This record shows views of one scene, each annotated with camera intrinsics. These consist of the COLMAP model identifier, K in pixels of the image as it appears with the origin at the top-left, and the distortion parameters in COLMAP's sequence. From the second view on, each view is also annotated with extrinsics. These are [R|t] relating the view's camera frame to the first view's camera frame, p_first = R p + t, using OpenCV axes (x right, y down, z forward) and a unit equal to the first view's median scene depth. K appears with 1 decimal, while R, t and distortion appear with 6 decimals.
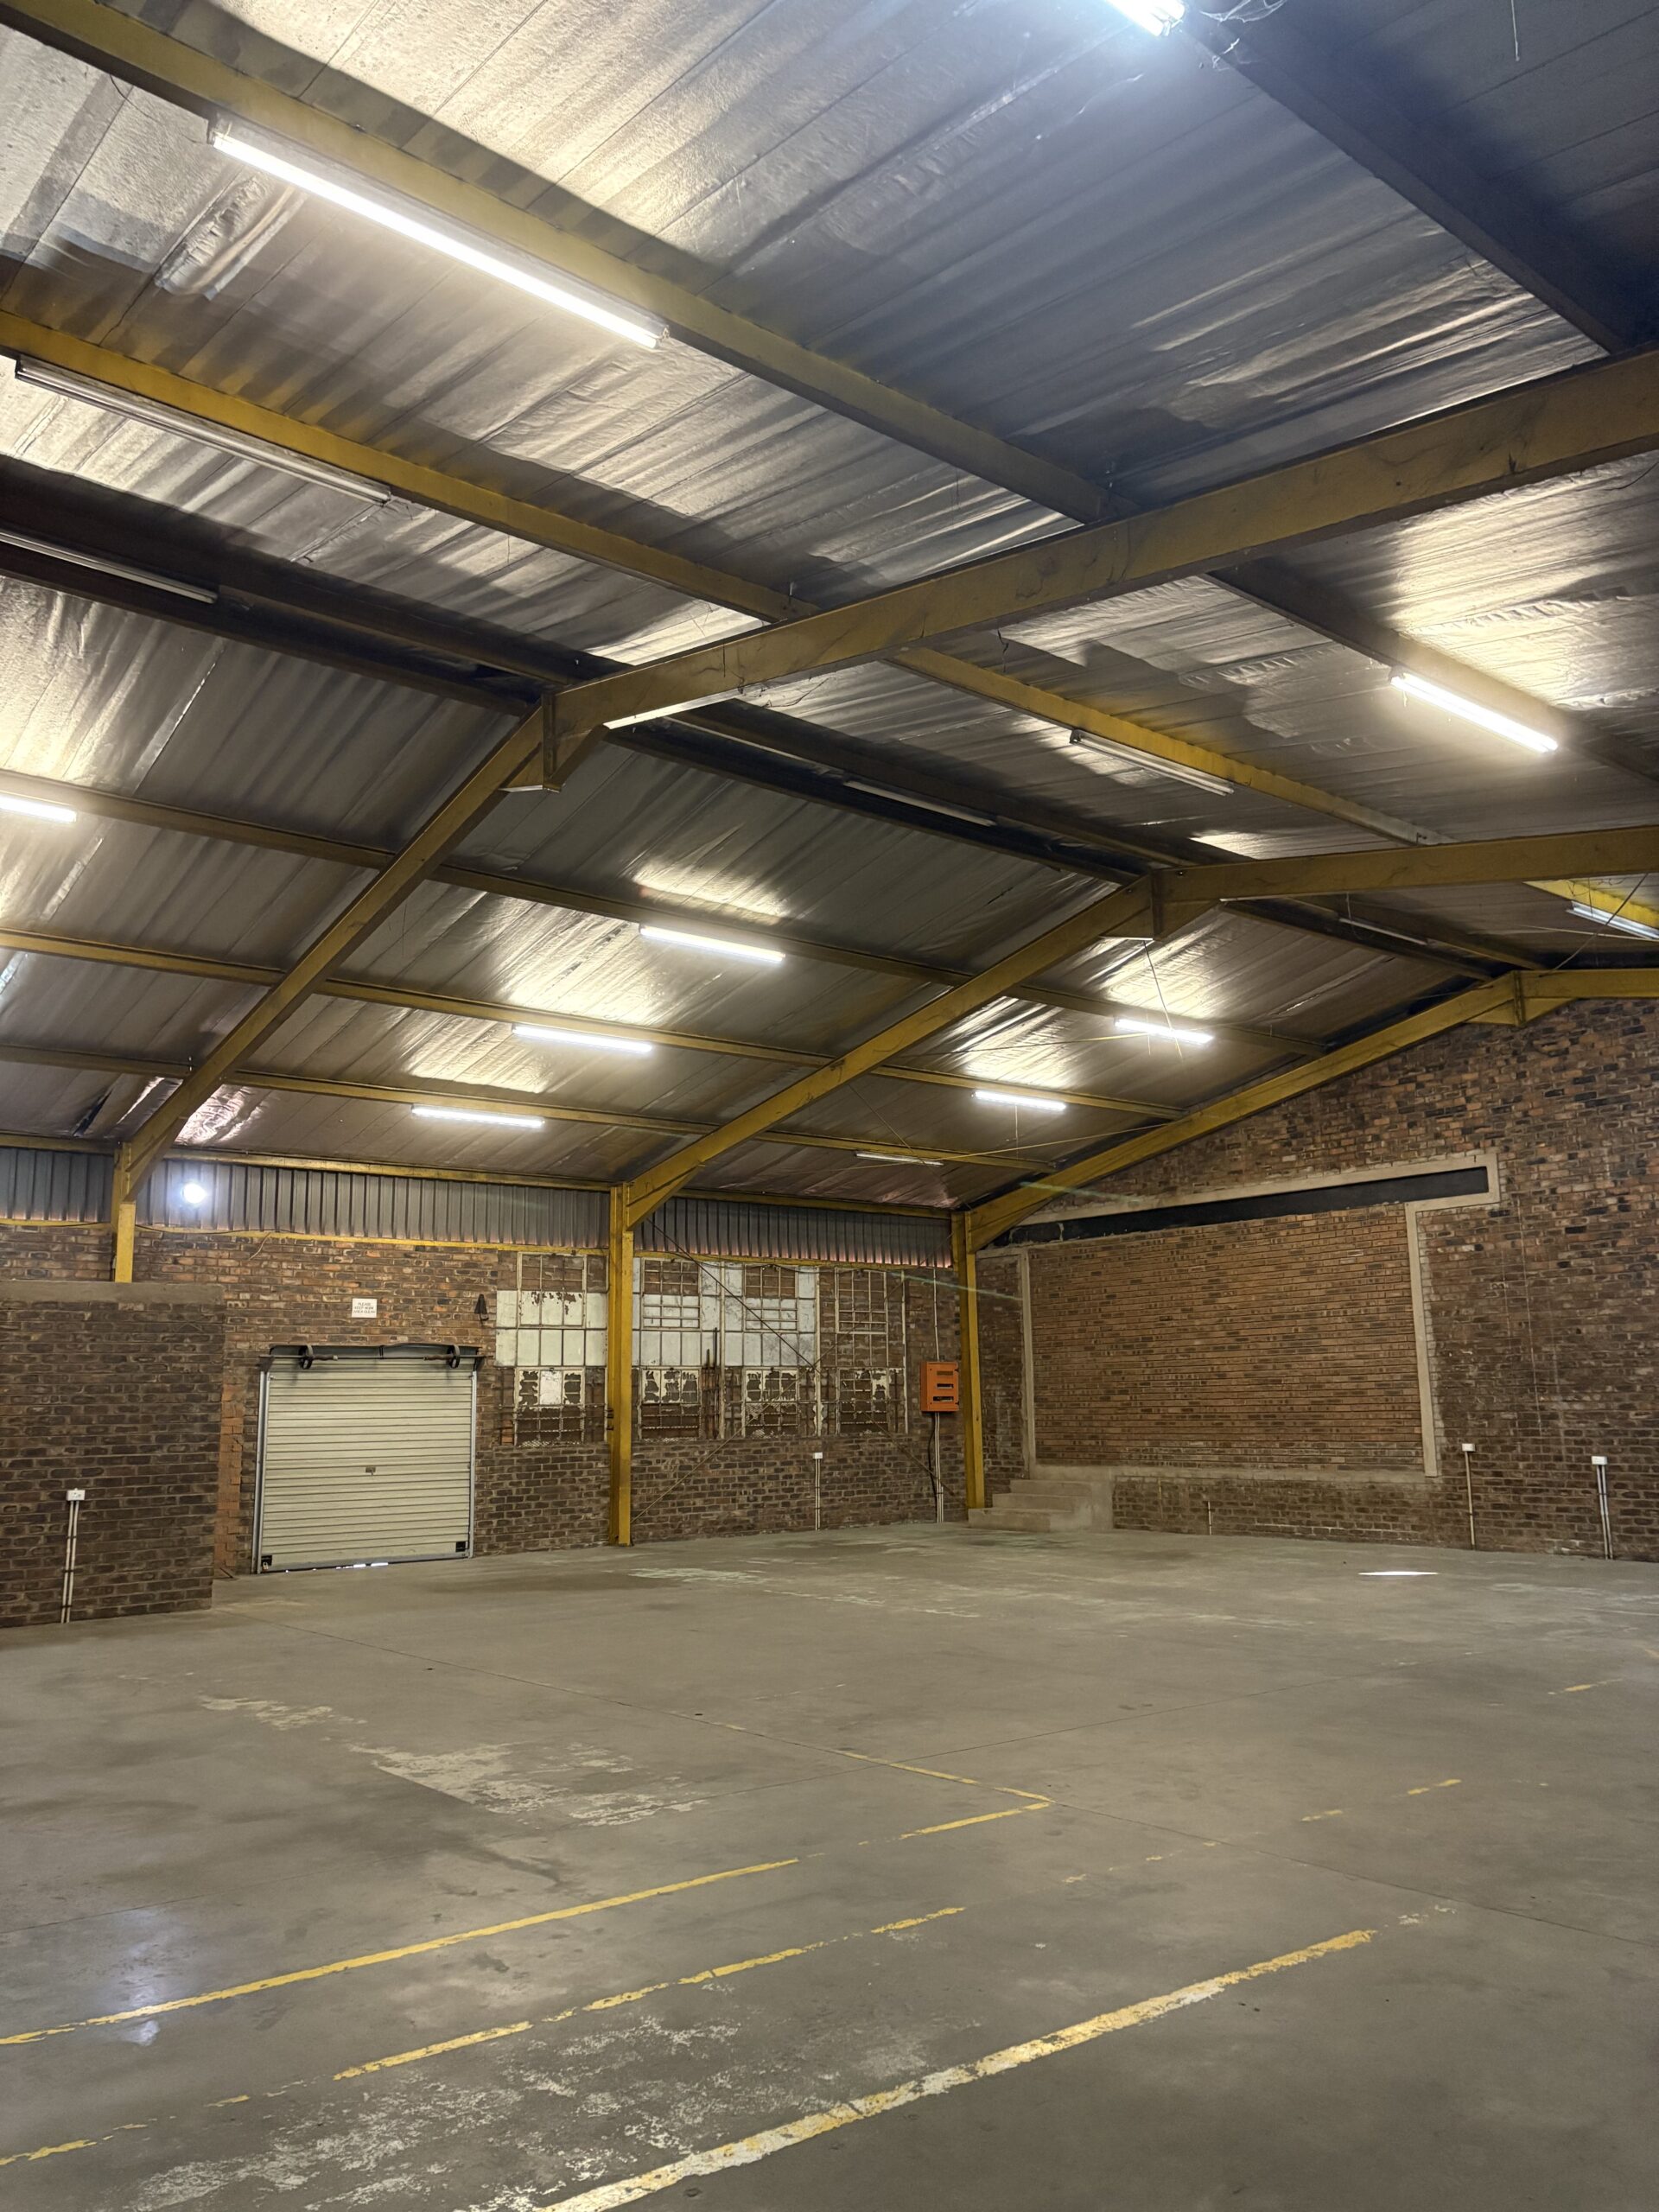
lens RADIAL K [[1661.9, 0, 829.5], [0, 1661.9, 1106.0], [0, 0, 1]] dist [0.028168, -0.034235]
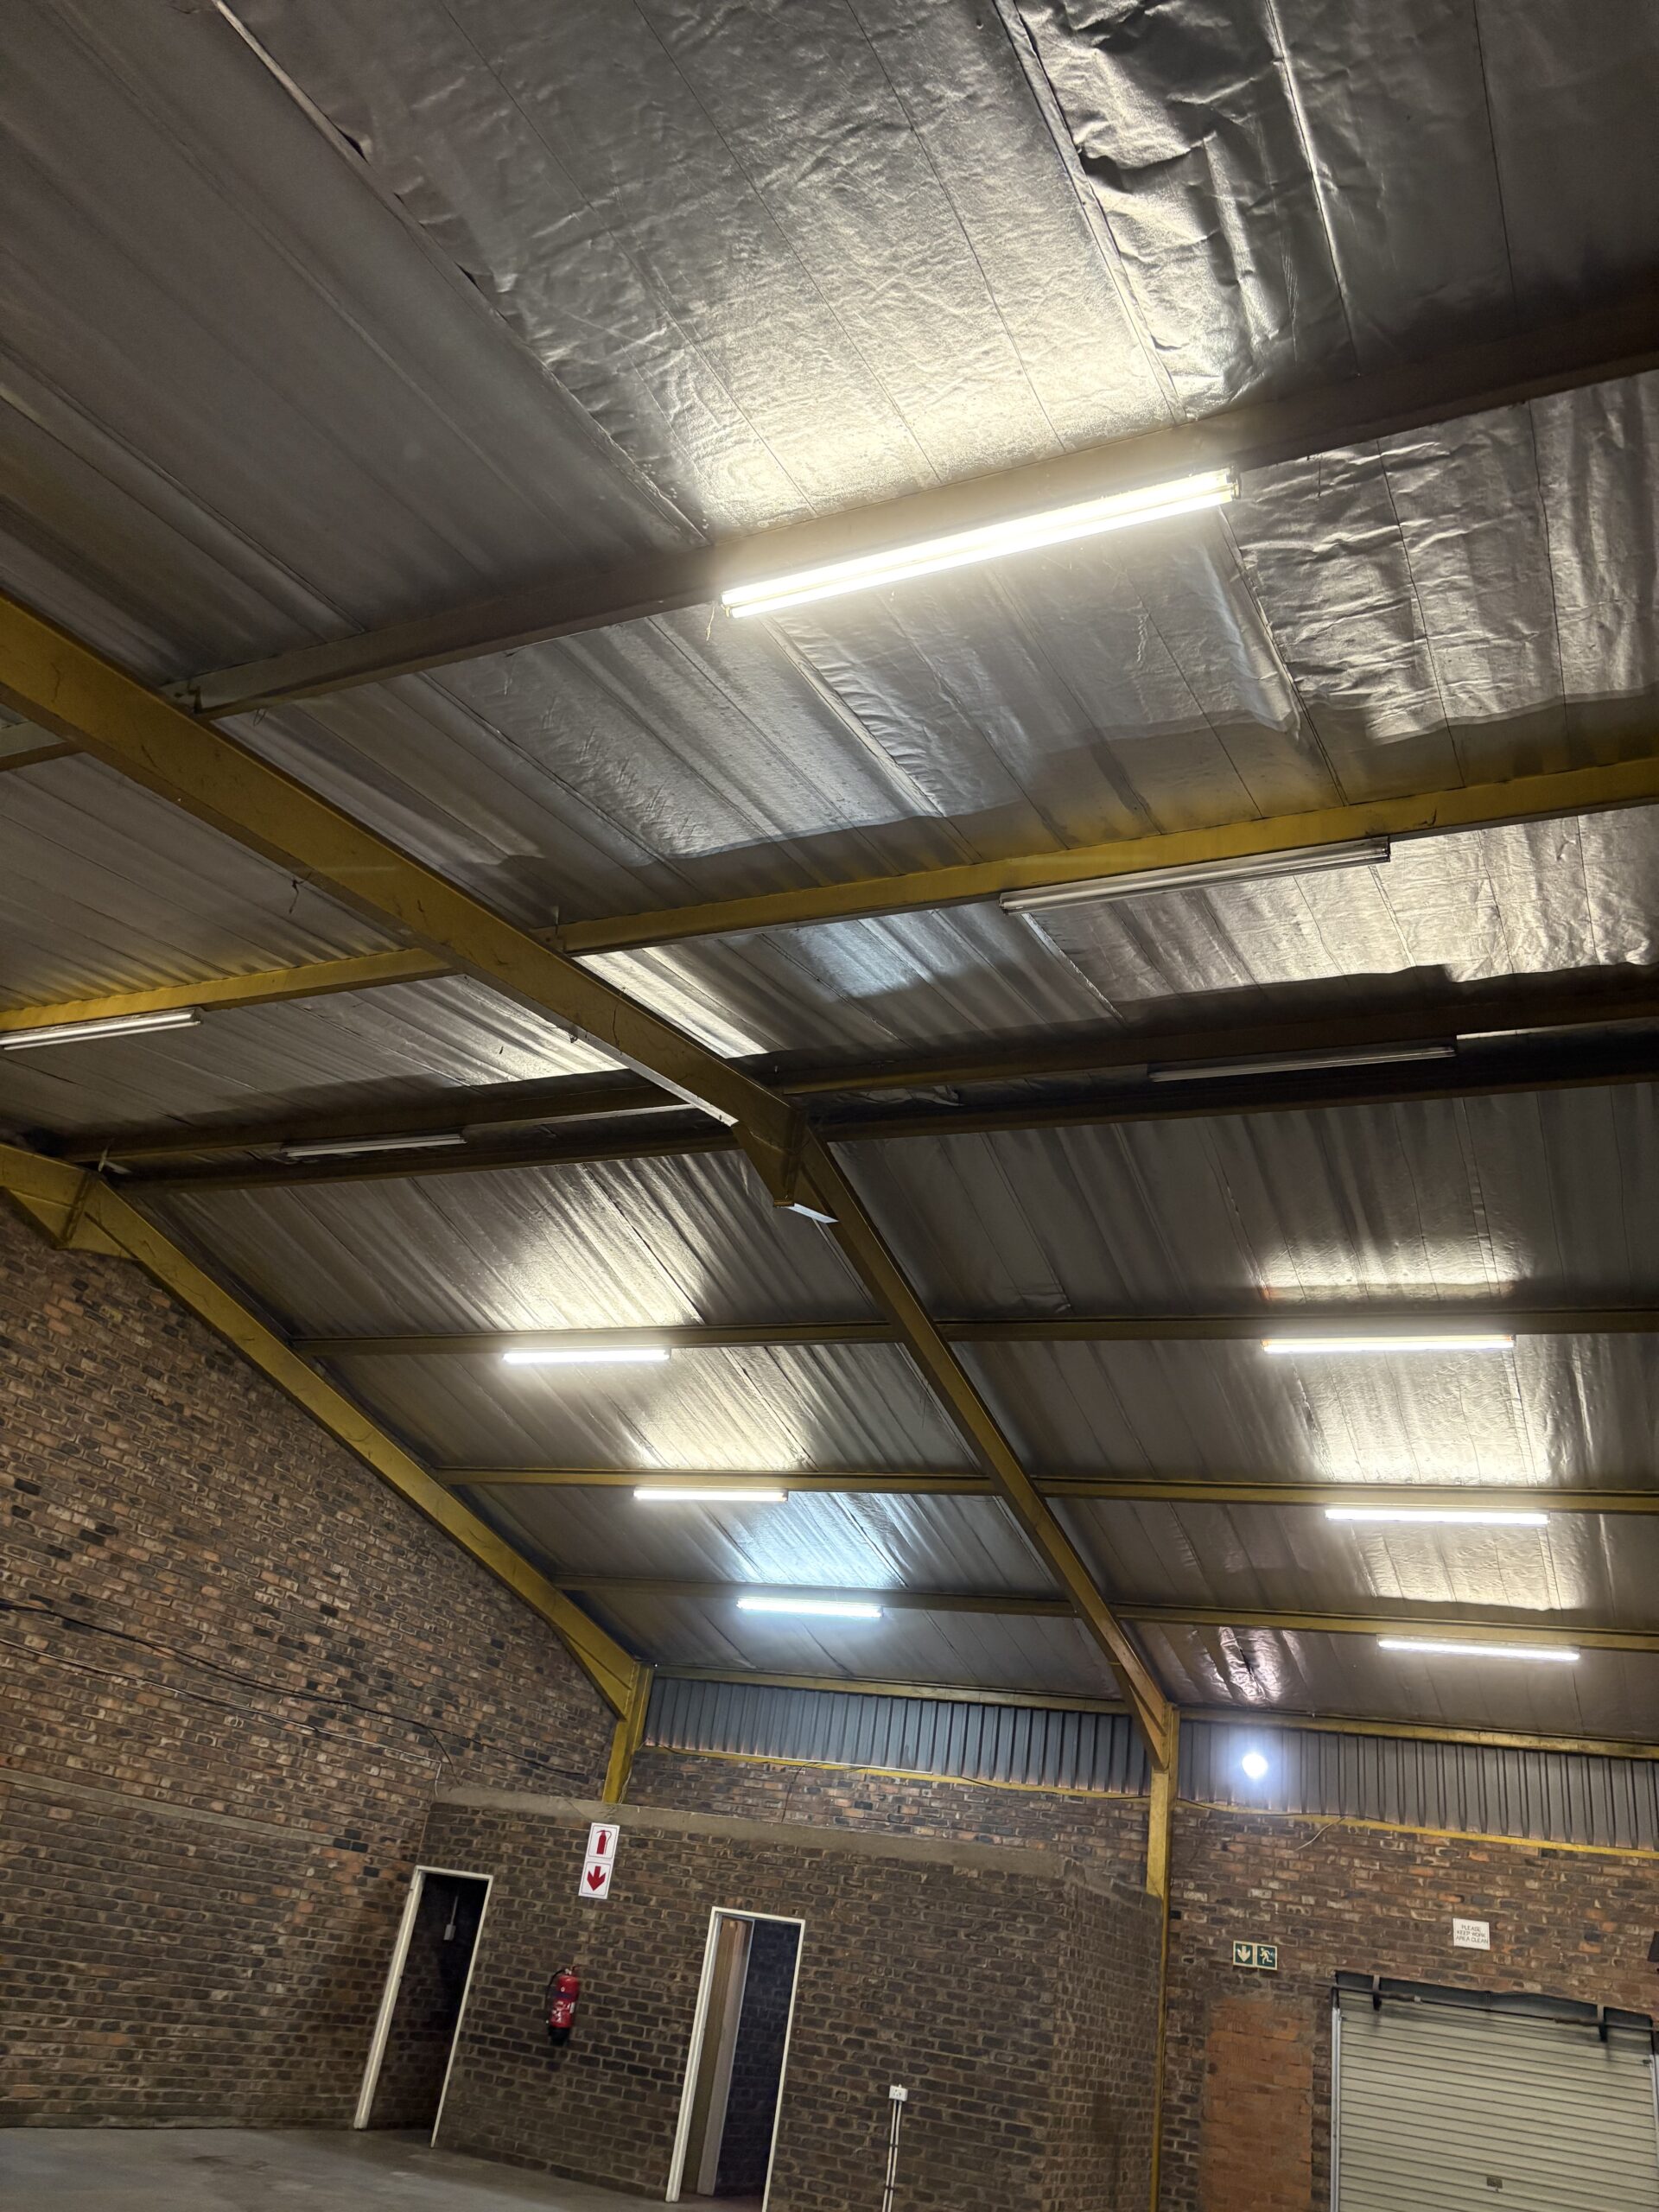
lens RADIAL K [[1643.2, 0, 829.5], [0, 1643.2, 1106.0], [0, 0, 1]] dist [0.041766, -0.048772]
pose [[0.442117, -0.341939, -0.829223, 0.425674], [0.007352, 0.925835, -0.377858, 0.070381], [0.896927, 0.160961, 0.411841, 0.469132]]
